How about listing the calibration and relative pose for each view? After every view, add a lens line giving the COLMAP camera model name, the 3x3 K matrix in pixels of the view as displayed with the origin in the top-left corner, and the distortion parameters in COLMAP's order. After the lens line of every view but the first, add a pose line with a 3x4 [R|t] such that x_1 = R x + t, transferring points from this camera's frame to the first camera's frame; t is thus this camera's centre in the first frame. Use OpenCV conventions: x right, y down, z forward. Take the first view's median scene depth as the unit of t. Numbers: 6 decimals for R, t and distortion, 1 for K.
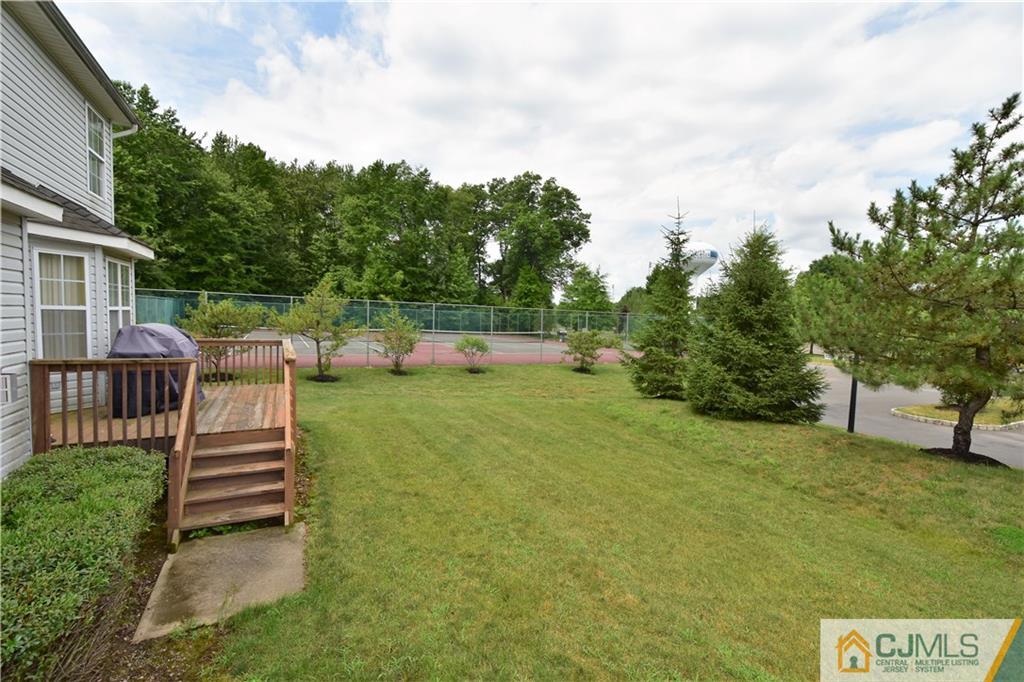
lens RADIAL K [[447.2, 0, 514.5], [0, 447.2, 343.7], [0, 0, 1]] dist [0.000058, -0.003406]
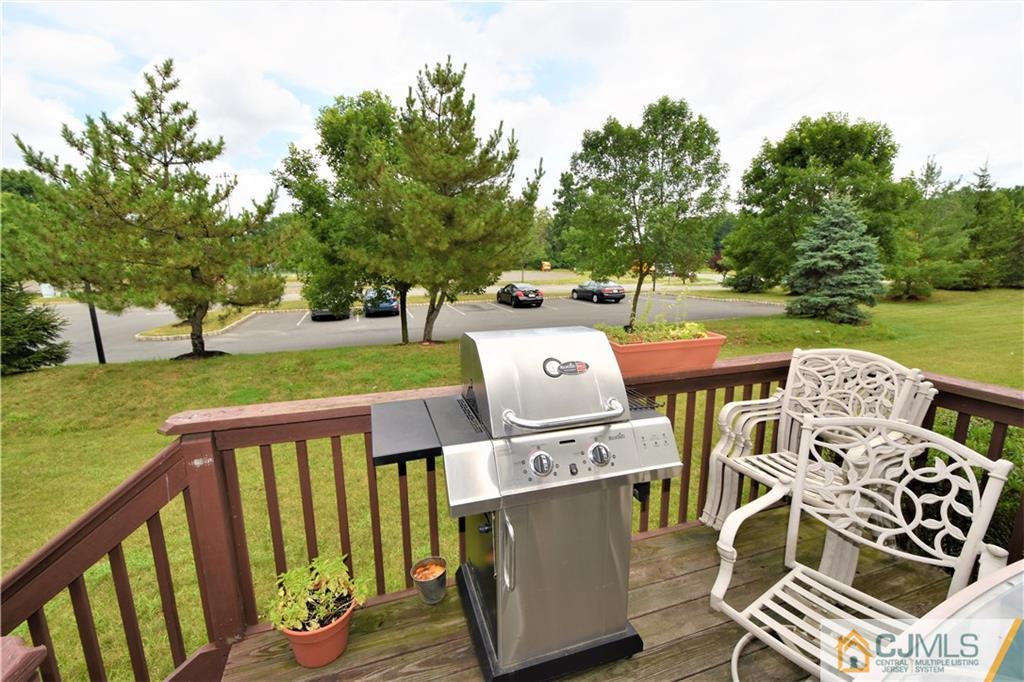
lens RADIAL K [[447.2, 0, 516.8], [0, 447.2, 343.5], [0, 0, 1]] dist [0.000058, -0.003406]
pose [[0.139563, -0.227921, 0.963626, -0.100754], [0.075870, 0.972750, 0.219091, 0.008711], [-0.987302, 0.042533, 0.153052, -0.096616]]
